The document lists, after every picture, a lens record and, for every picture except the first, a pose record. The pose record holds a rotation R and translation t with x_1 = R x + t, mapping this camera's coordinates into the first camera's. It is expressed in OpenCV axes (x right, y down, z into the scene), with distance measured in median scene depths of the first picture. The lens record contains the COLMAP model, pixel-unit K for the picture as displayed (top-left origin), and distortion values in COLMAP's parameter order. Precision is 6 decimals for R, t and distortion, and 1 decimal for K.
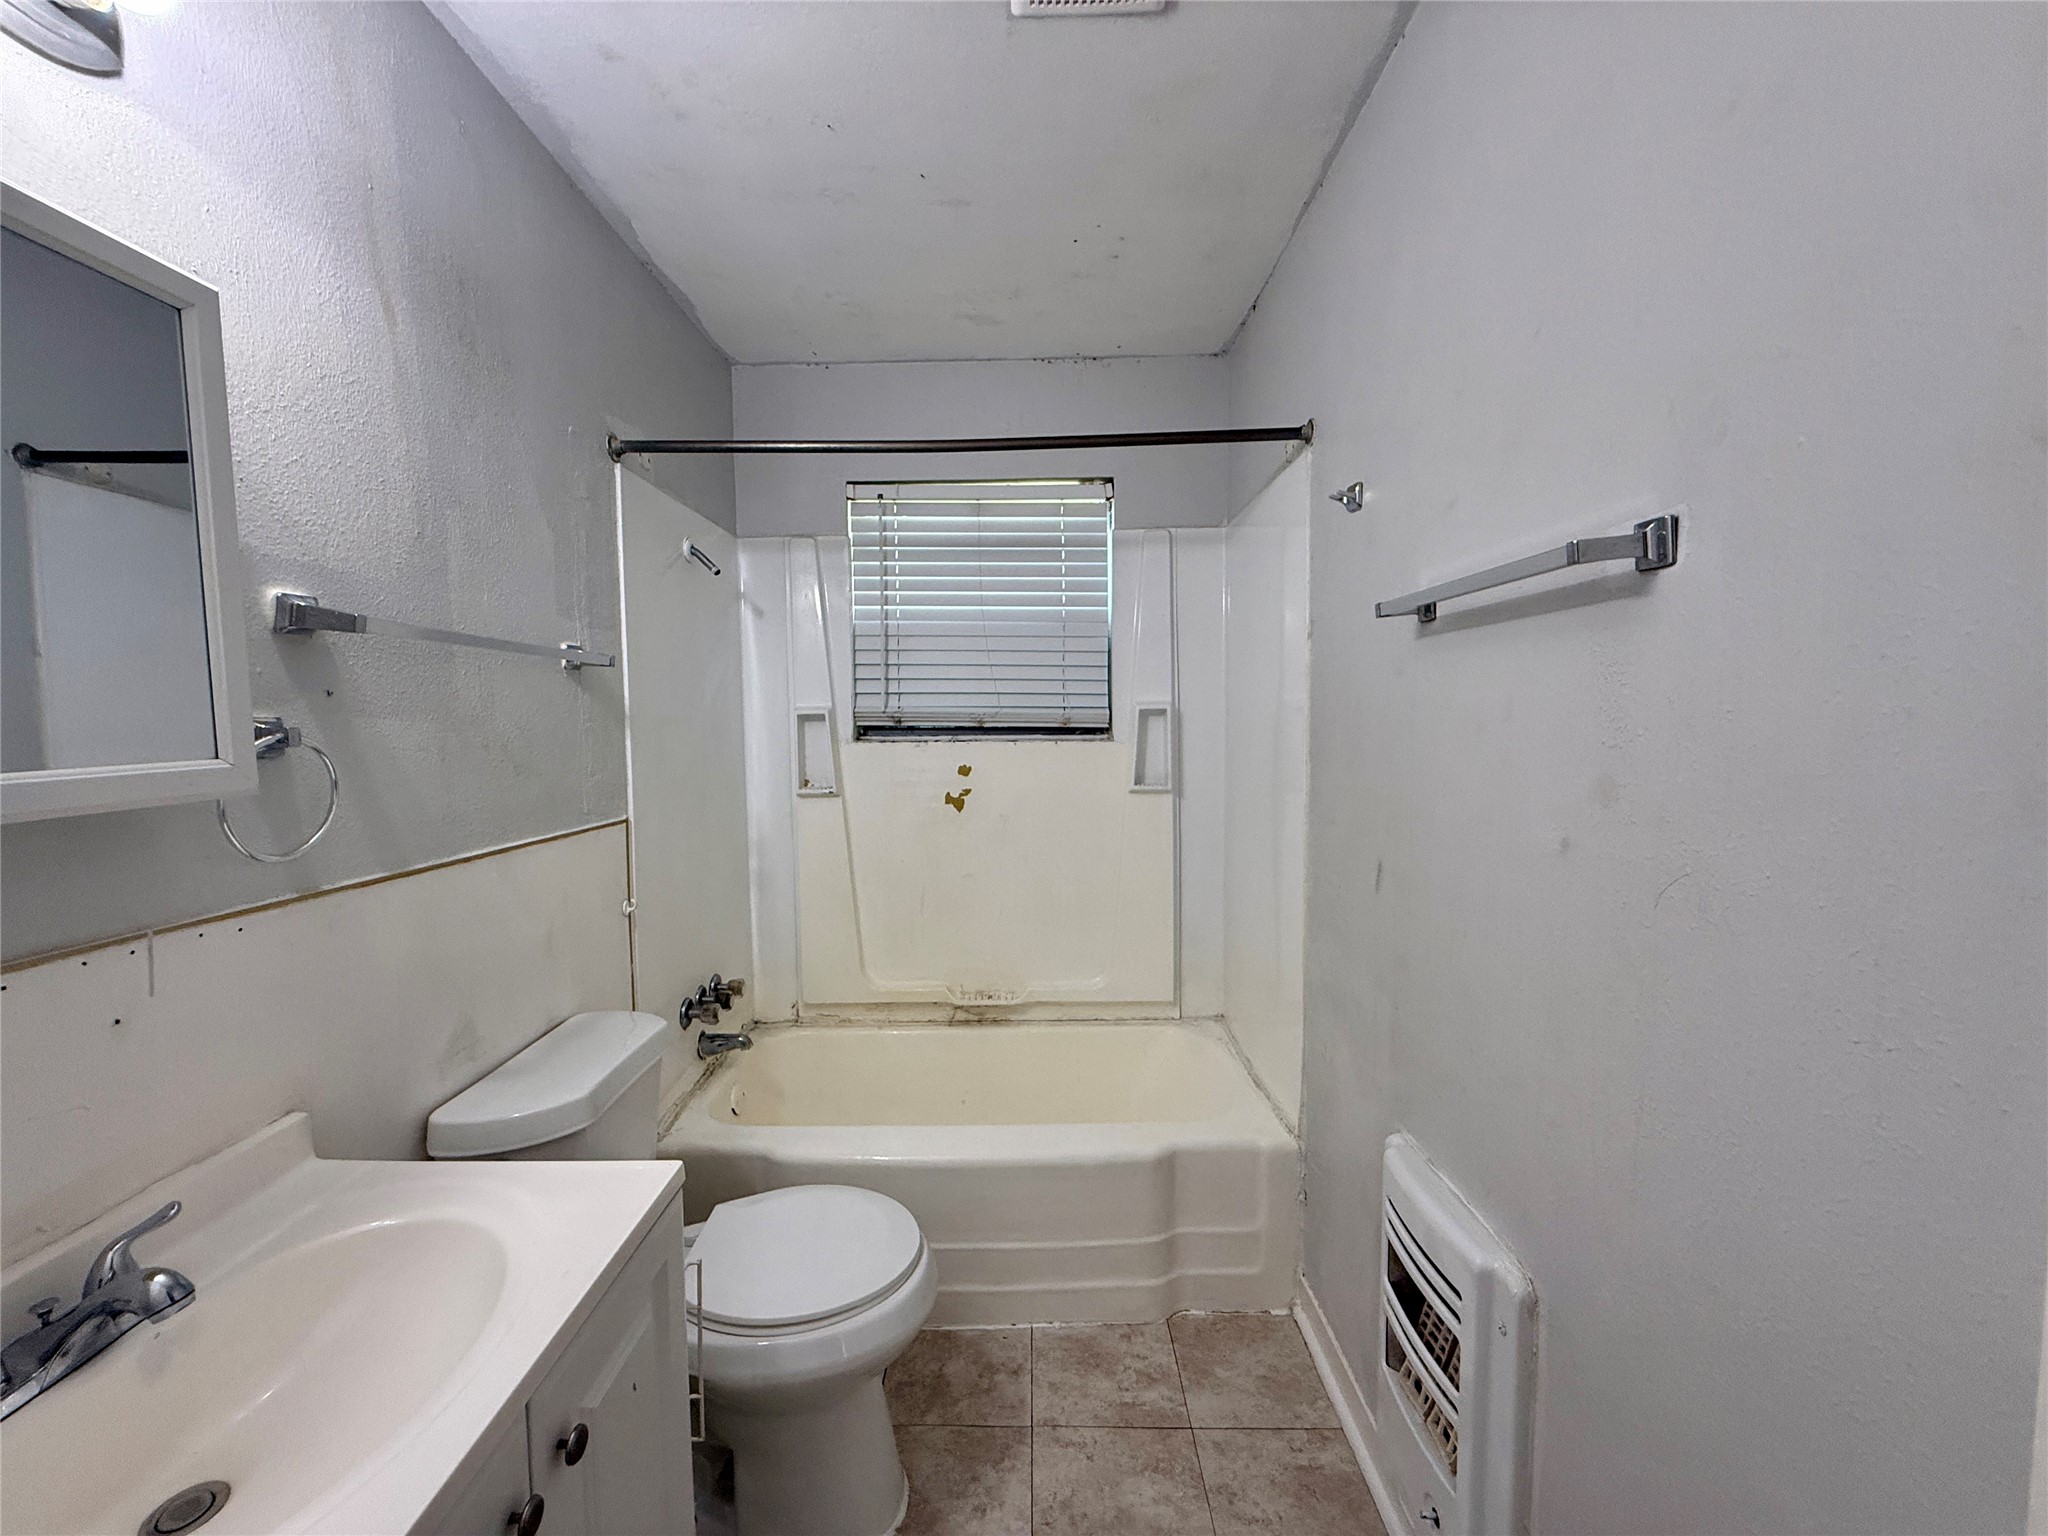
lens RADIAL K [[816.9, 0, 1022.8], [0, 816.9, 772.3], [0, 0, 1]] dist [-0.000633, -0.000192]
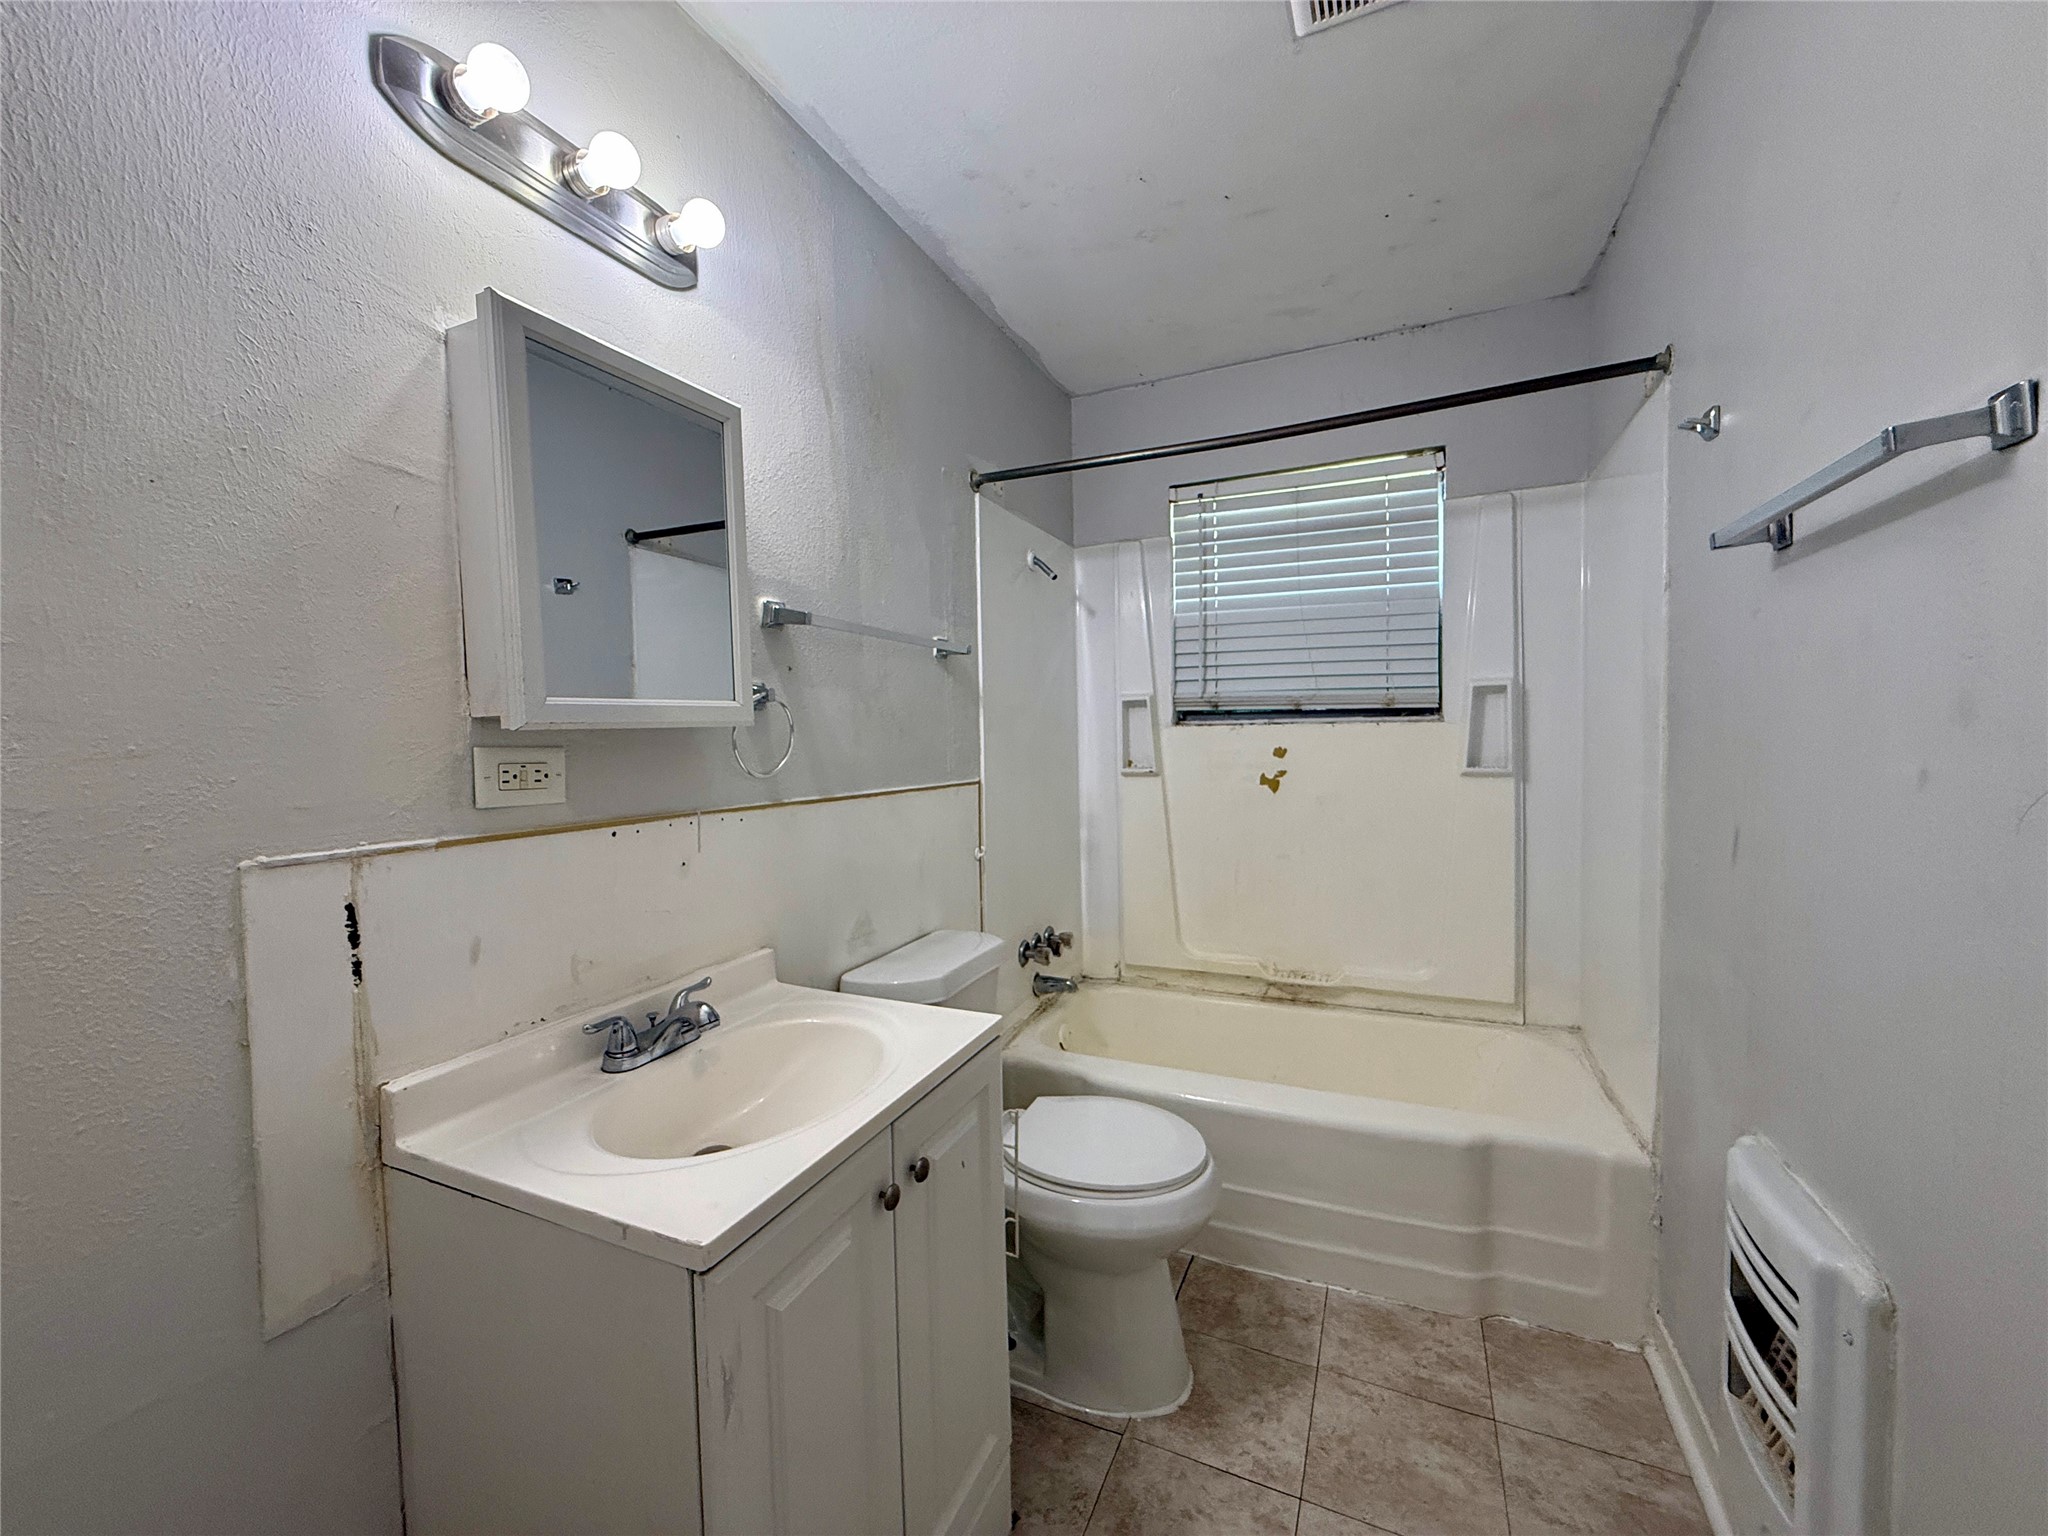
lens RADIAL K [[816.9, 0, 1024.2], [0, 816.9, 766.9], [0, 0, 1]] dist [-0.000633, -0.000192]
pose [[0.915094, 0.007466, -0.403172, 0.074627], [-0.014875, 0.999773, -0.015250, 0.056779], [0.402966, 0.019953, 0.914997, -0.098949]]
